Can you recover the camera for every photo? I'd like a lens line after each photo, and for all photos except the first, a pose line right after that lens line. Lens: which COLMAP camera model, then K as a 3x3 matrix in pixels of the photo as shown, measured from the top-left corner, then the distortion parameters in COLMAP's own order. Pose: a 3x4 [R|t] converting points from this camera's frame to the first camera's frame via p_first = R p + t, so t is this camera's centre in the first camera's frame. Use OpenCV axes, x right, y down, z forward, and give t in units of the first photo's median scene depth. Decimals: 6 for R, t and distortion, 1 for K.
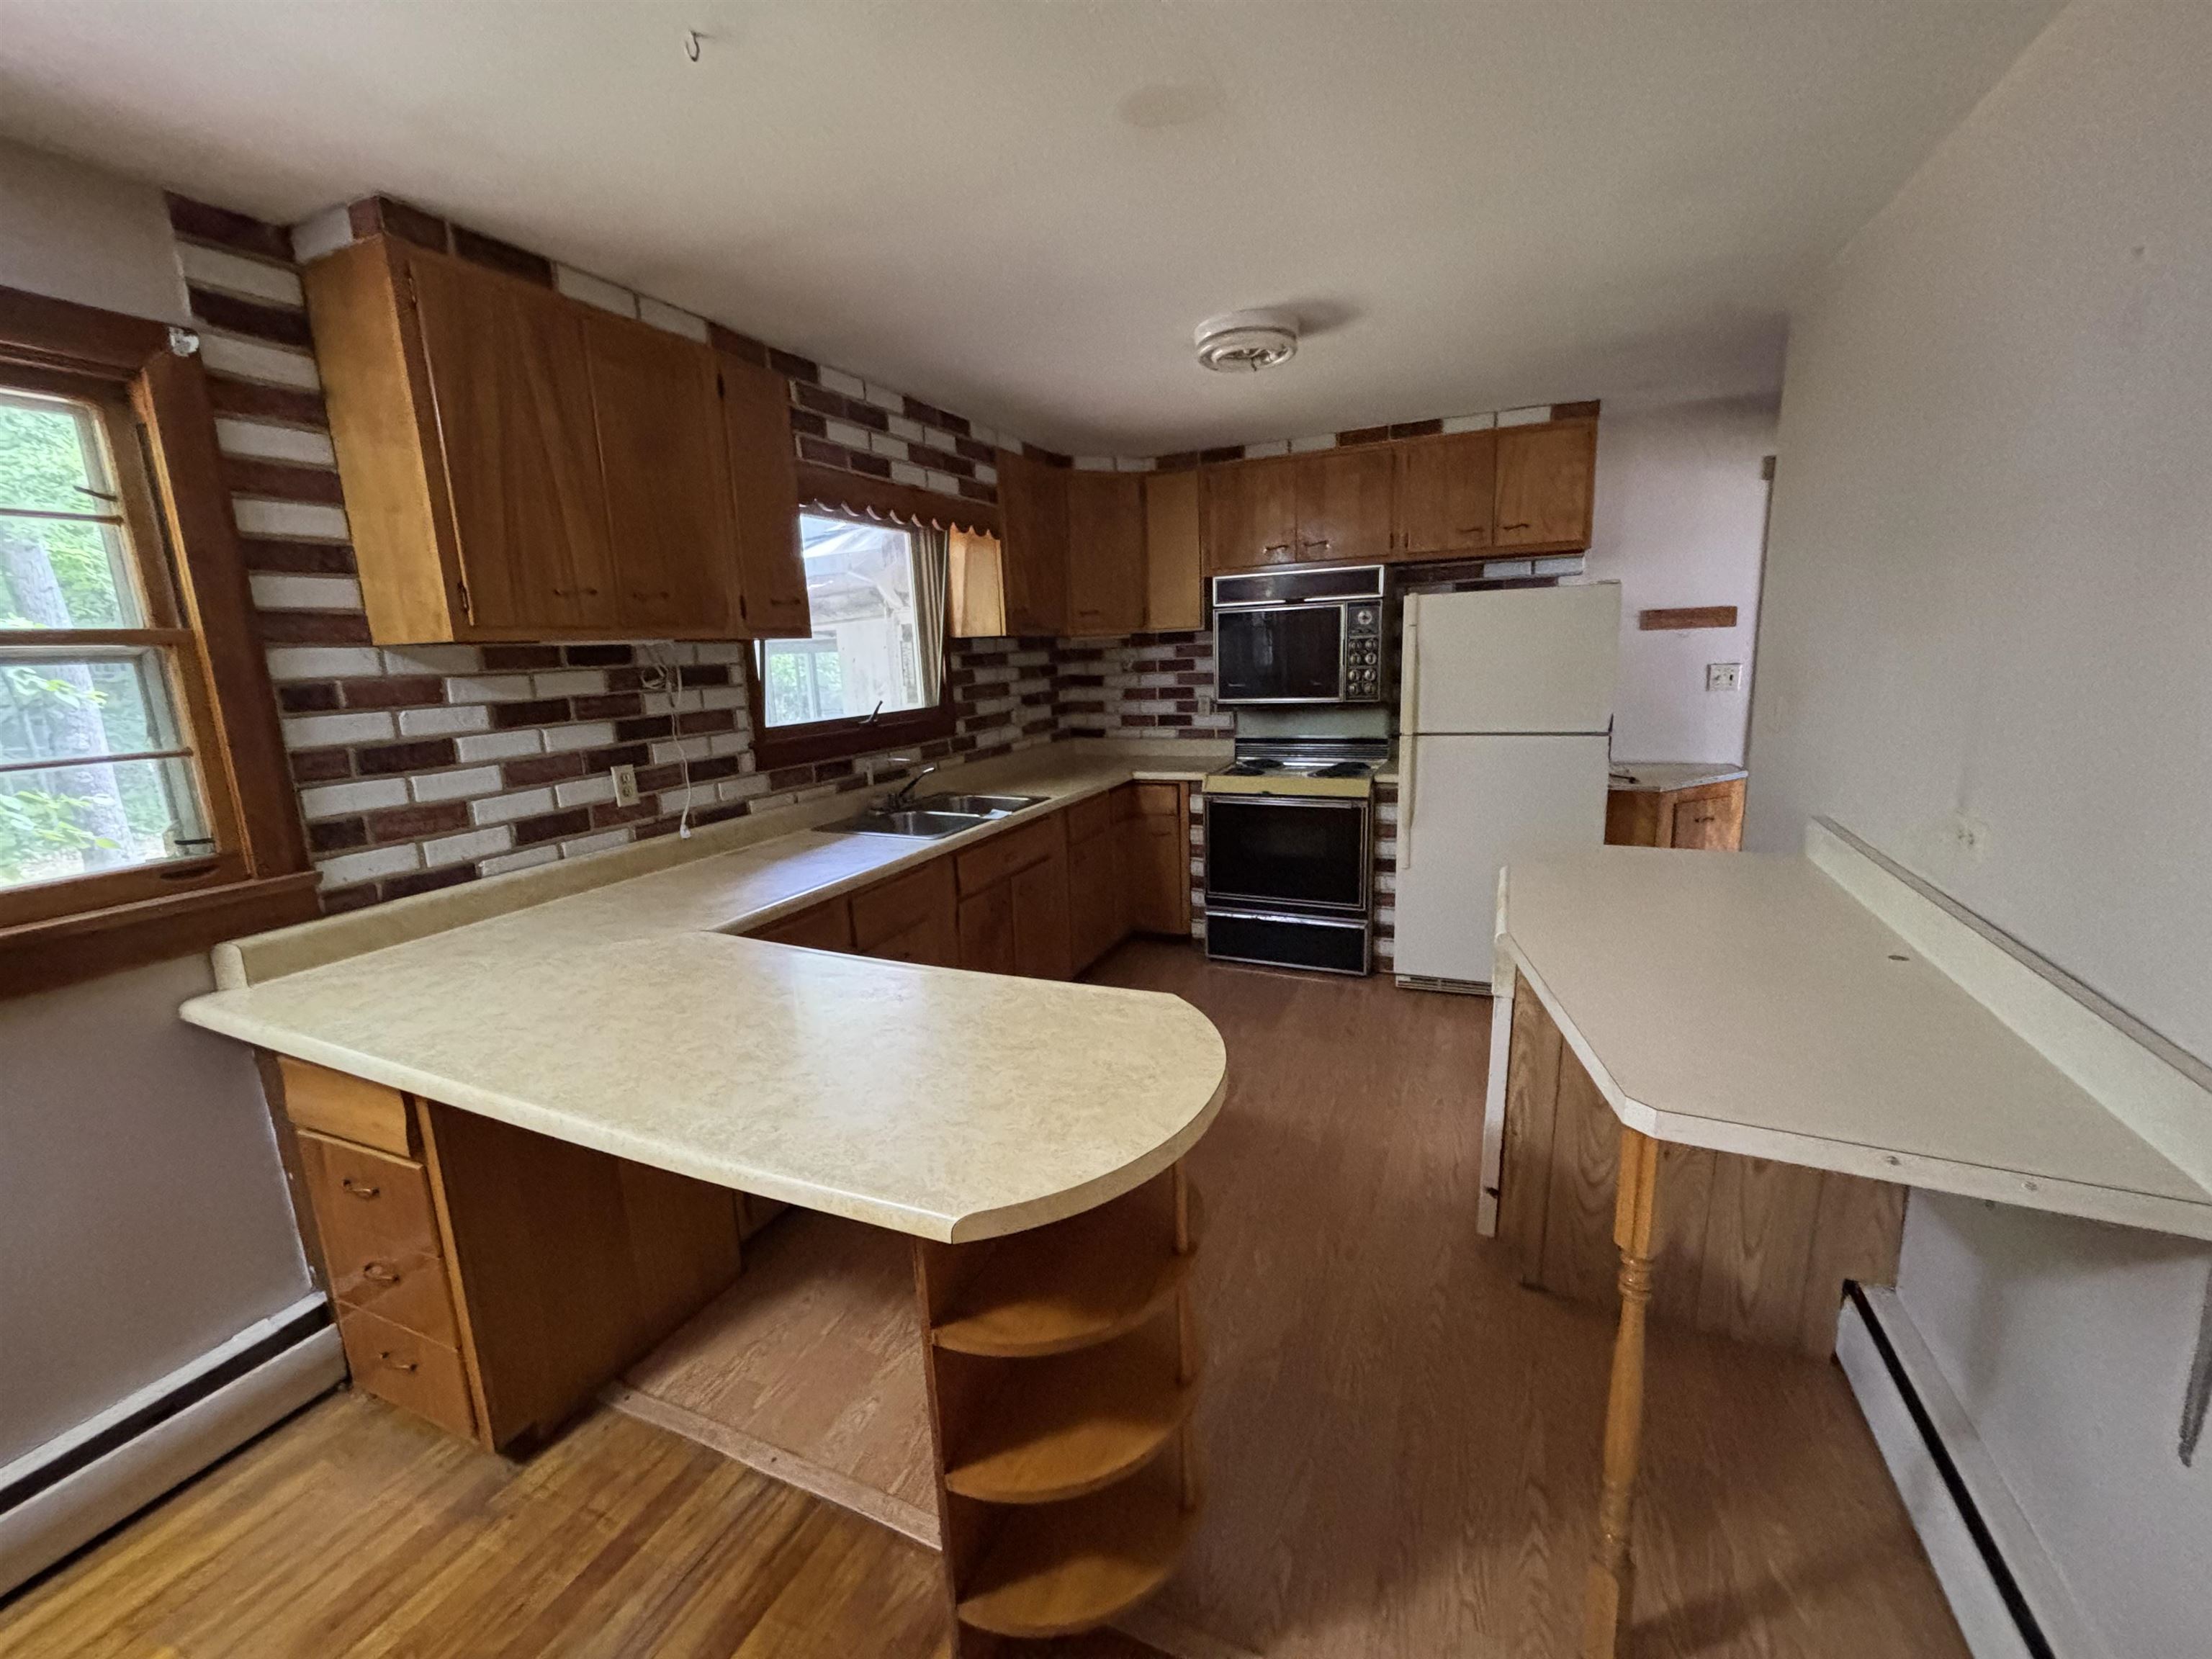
lens RADIAL K [[892.8, 0, 1099.8], [0, 892.8, 826.4], [0, 0, 1]] dist [0.003207, -0.001754]
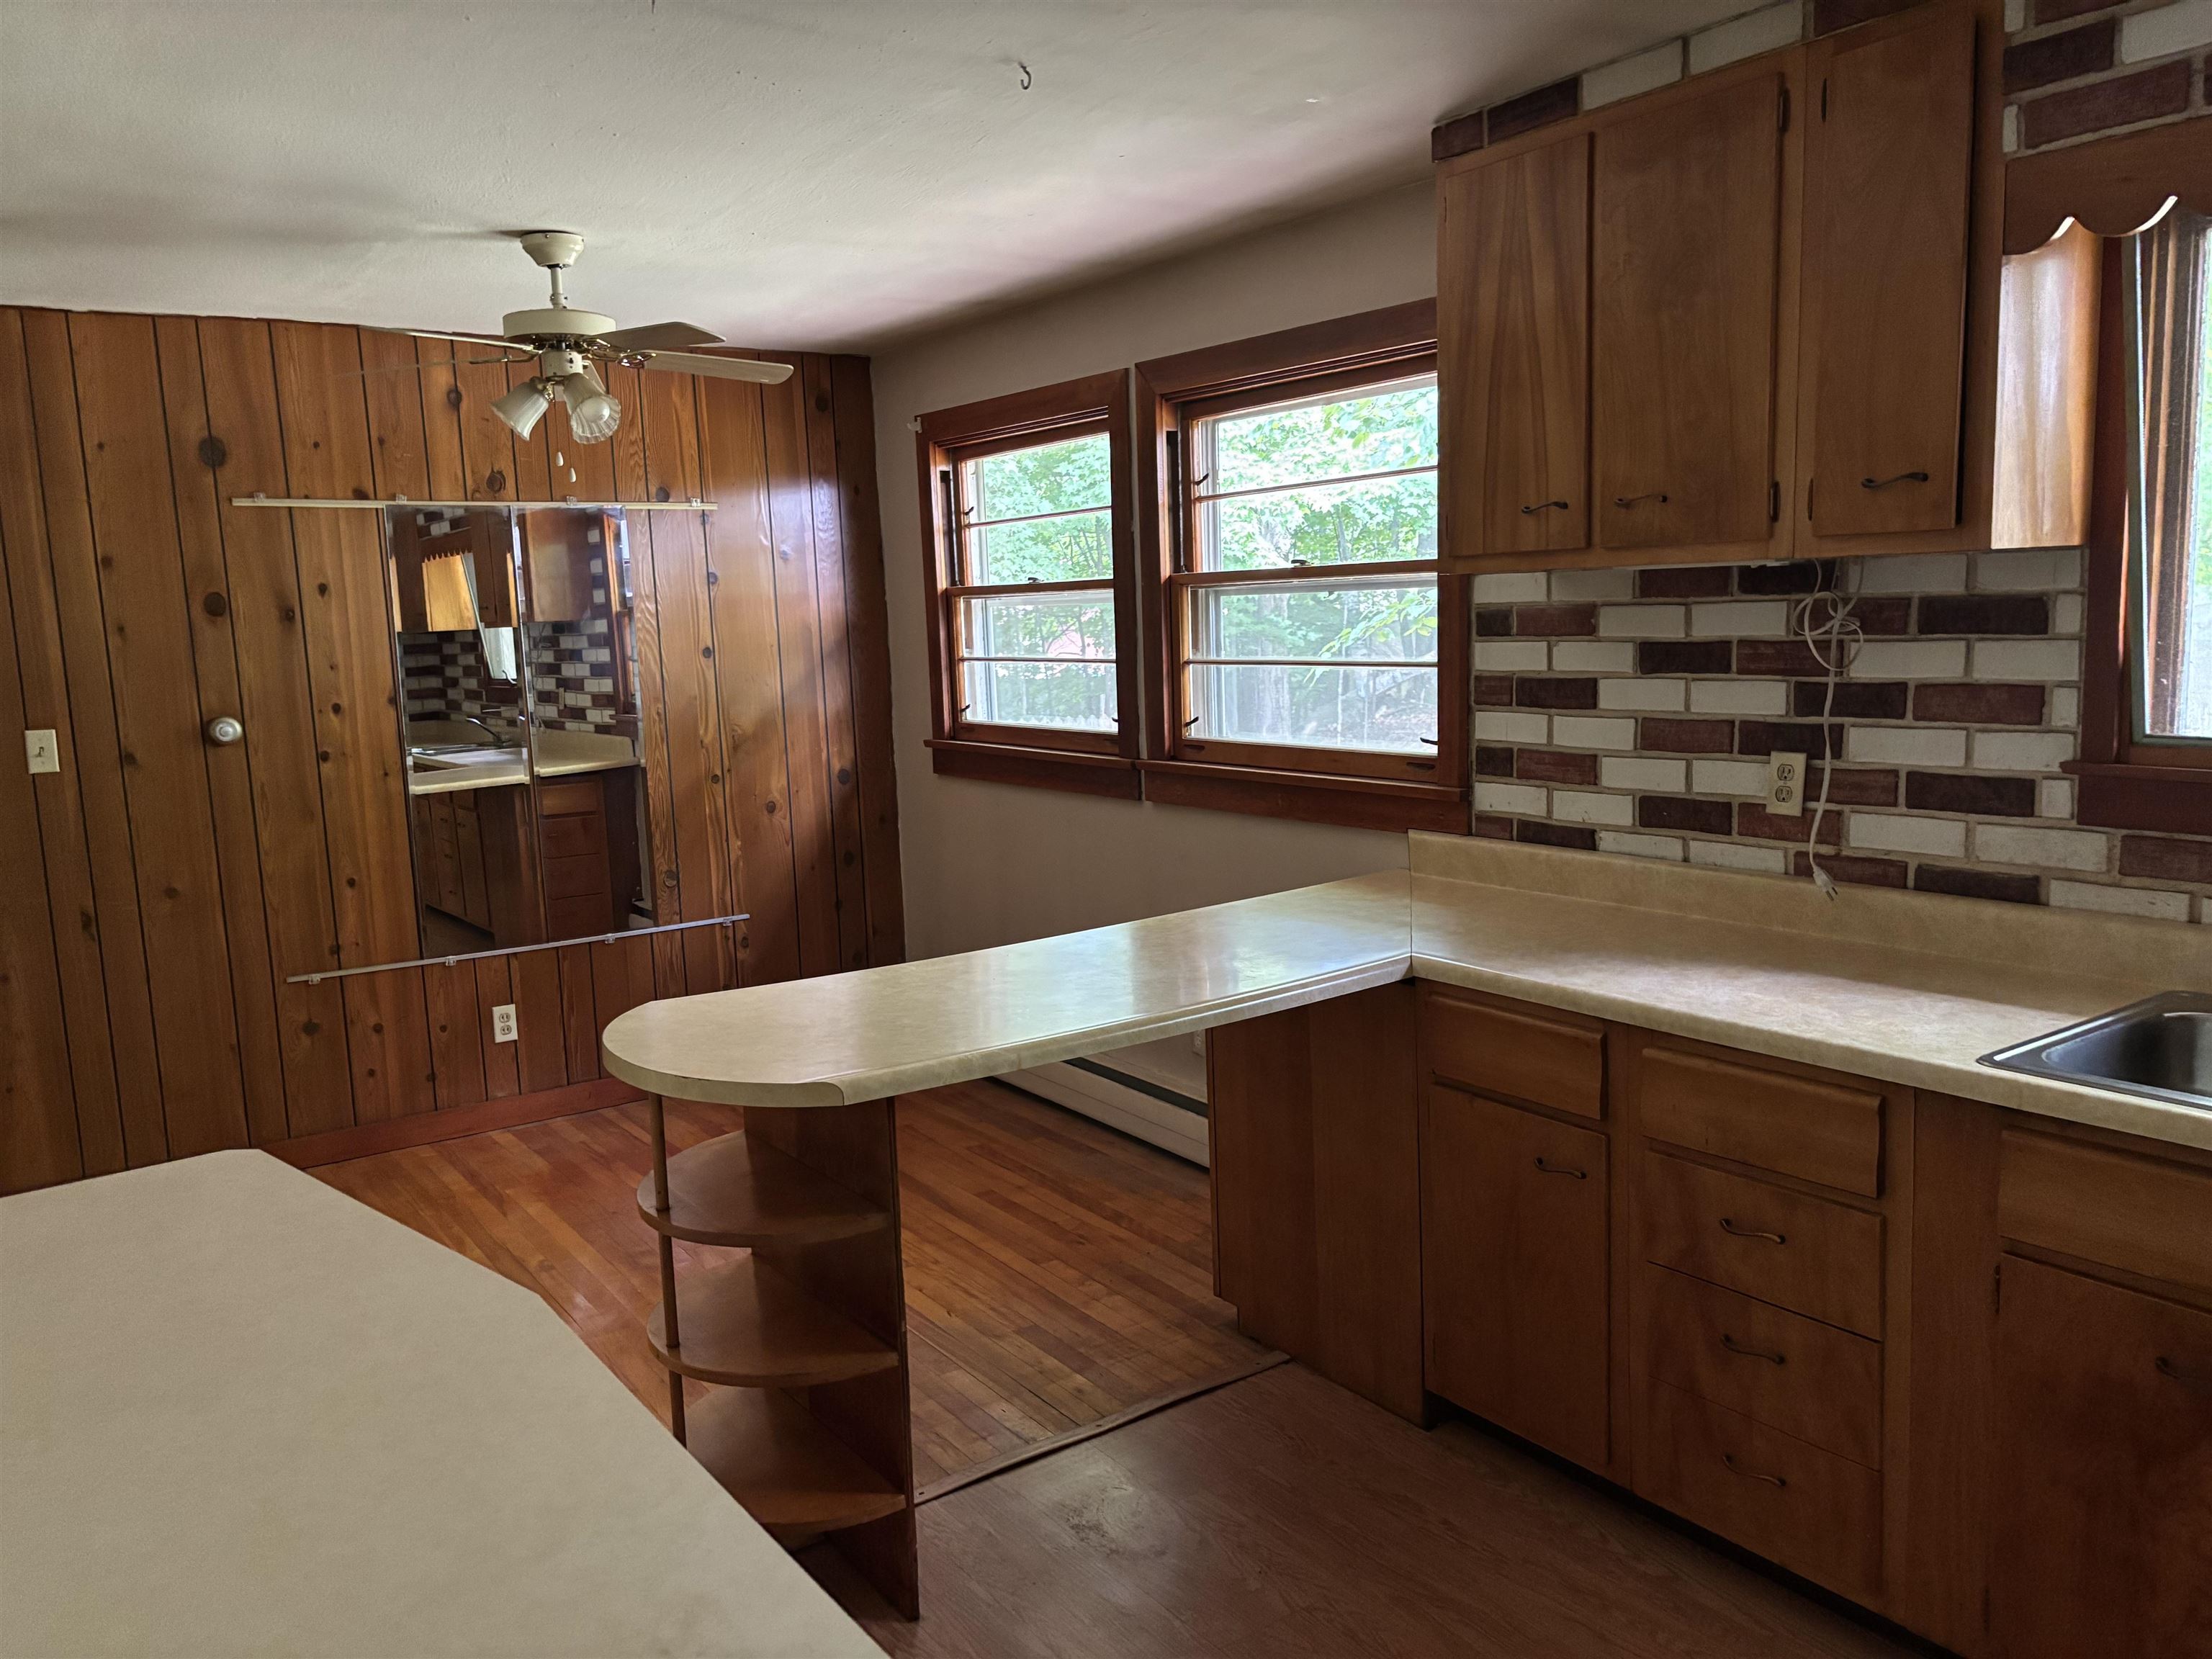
lens RADIAL K [[1652.7, 0, 1098.3], [0, 1652.7, 842.5], [0, 0, 1]] dist [0.022699, -0.020872]
pose [[-0.512688, 0.182185, -0.839023, 0.669166], [-0.108273, 0.955707, 0.273682, -0.258666], [0.851721, 0.231157, -0.470253, 1.084885]]
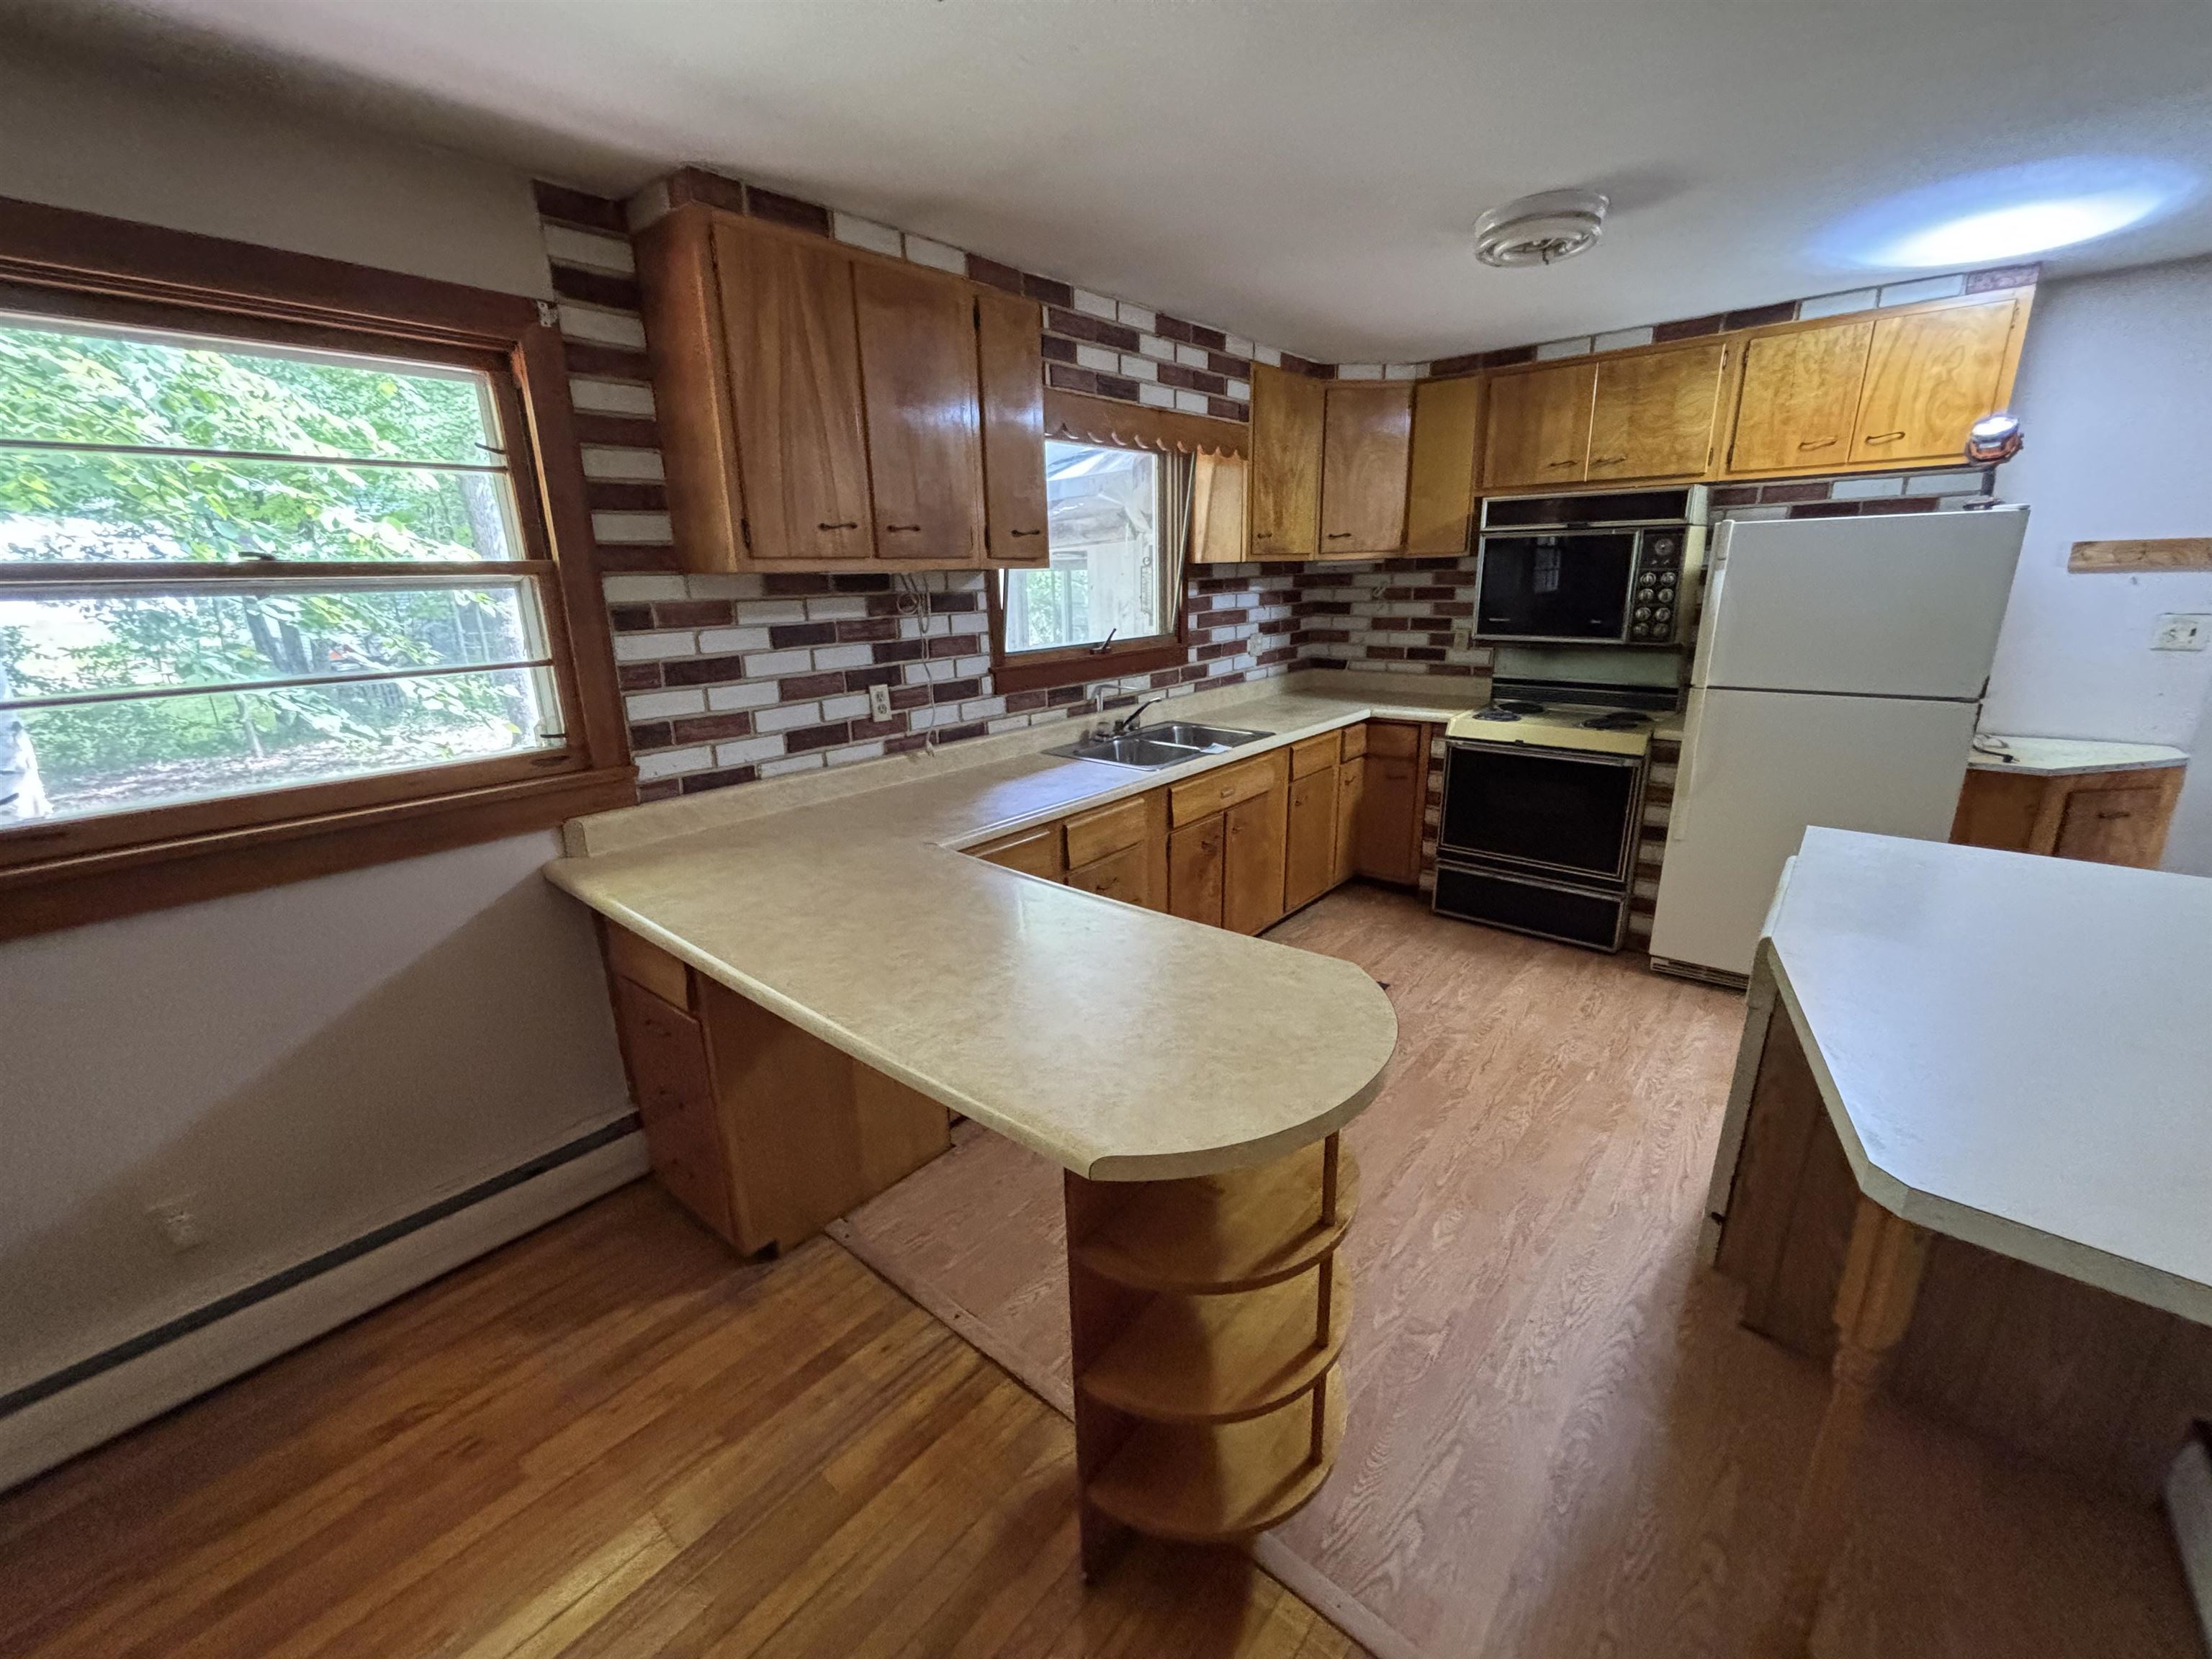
lens RADIAL K [[892.8, 0, 1101.9], [0, 892.8, 826.0], [0, 0, 1]] dist [0.003207, -0.001754]
pose [[0.961181, 0.091166, -0.260422, 0.032288], [-0.067047, 0.992720, 0.100062, -0.022185], [0.267648, -0.078718, 0.960296, 0.003353]]
